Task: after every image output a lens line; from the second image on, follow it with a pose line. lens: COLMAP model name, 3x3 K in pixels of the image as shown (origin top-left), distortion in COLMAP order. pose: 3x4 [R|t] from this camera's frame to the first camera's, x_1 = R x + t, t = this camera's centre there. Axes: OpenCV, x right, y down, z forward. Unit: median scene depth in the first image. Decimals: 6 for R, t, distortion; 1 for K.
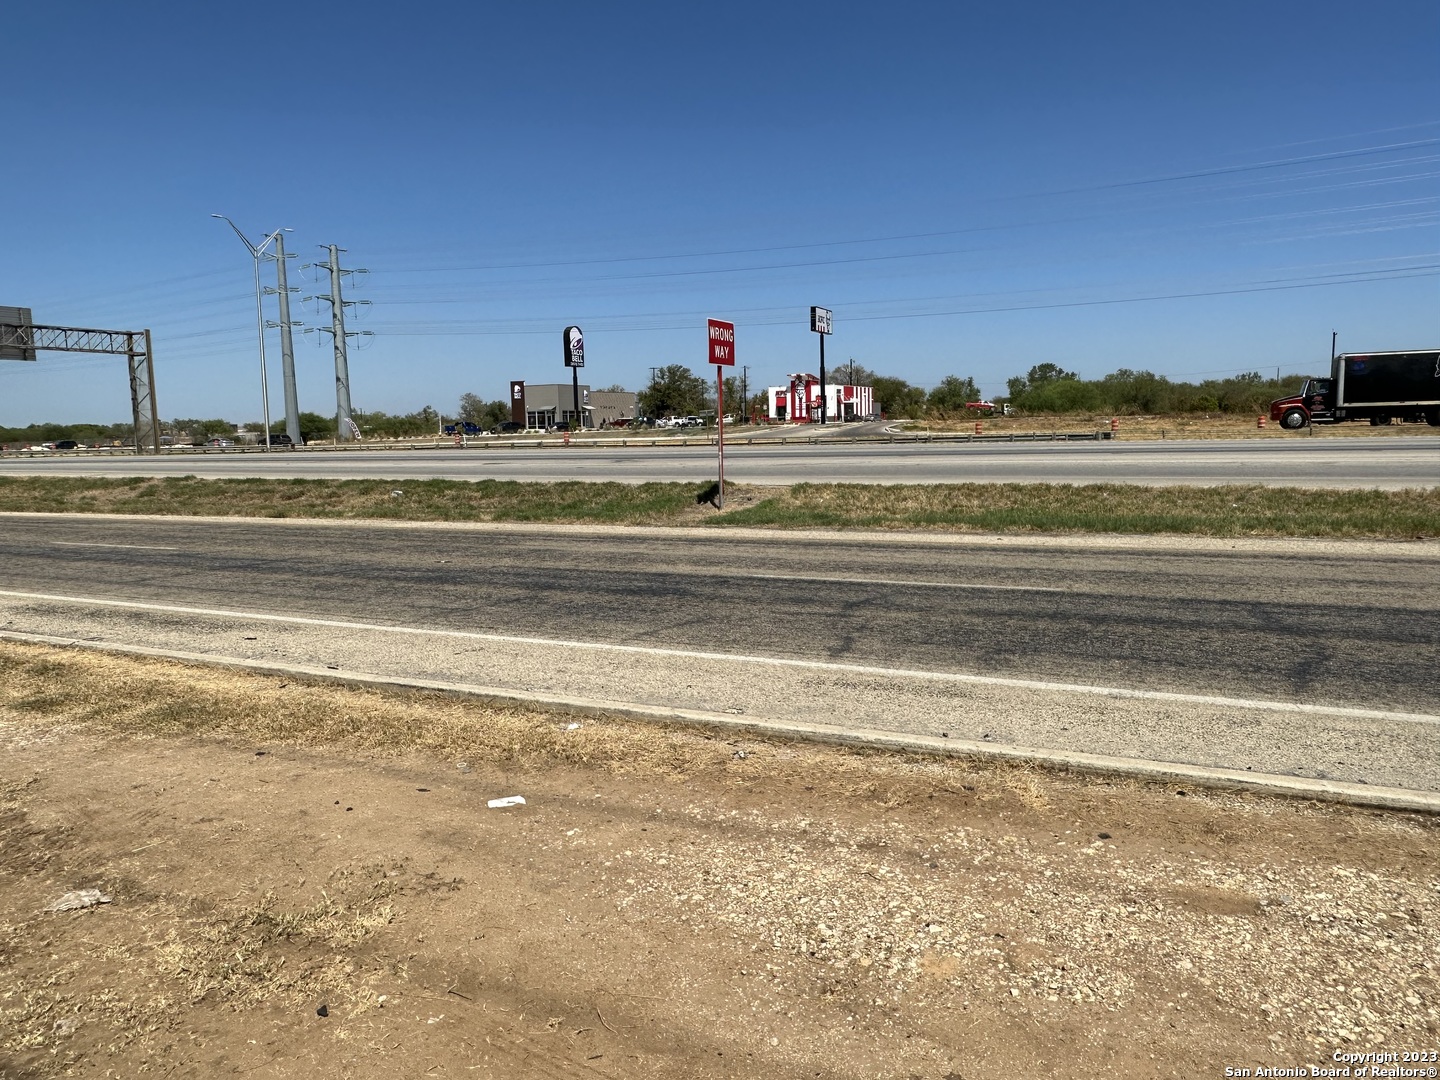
lens RADIAL K [[991.3, 0, 720.0], [0, 991.3, 540.0], [0, 0, 1]] dist [-0.005990, -0.001819]
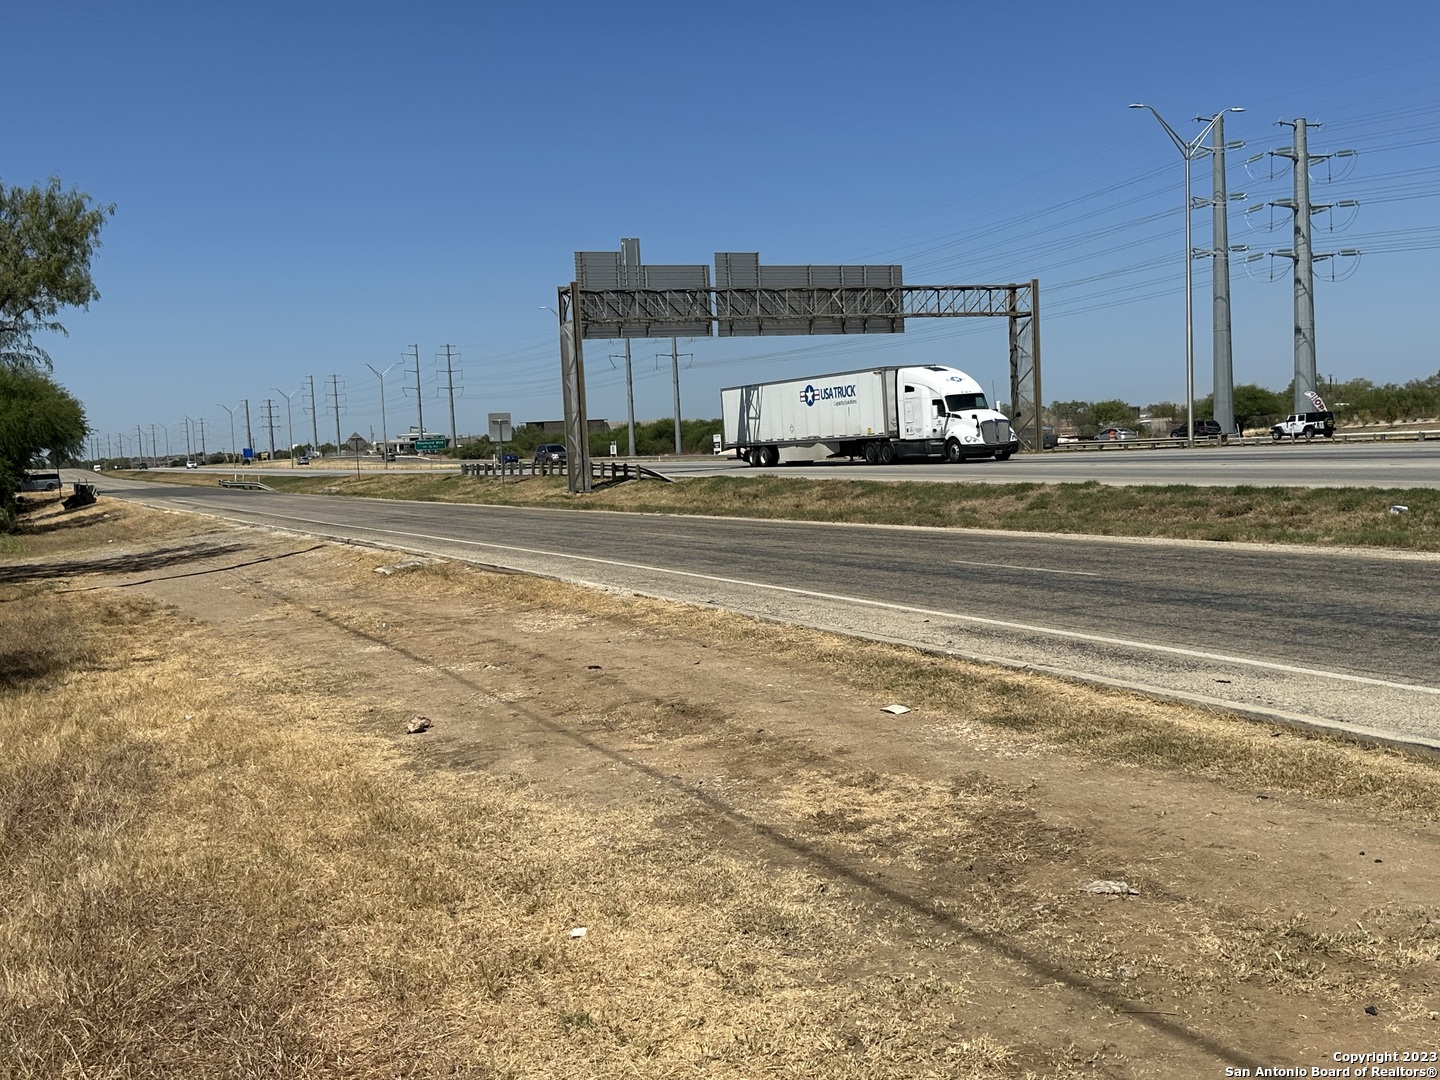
lens RADIAL K [[1566.7, 0, 720.0], [0, 1566.7, 540.0], [0, 0, 1]] dist [0.219761, -0.515336]
pose [[0.759120, 0.029449, -0.650284, 0.027312], [-0.048733, 0.998744, -0.011660, 0.011814], [0.649124, 0.040542, 0.759602, -0.135897]]
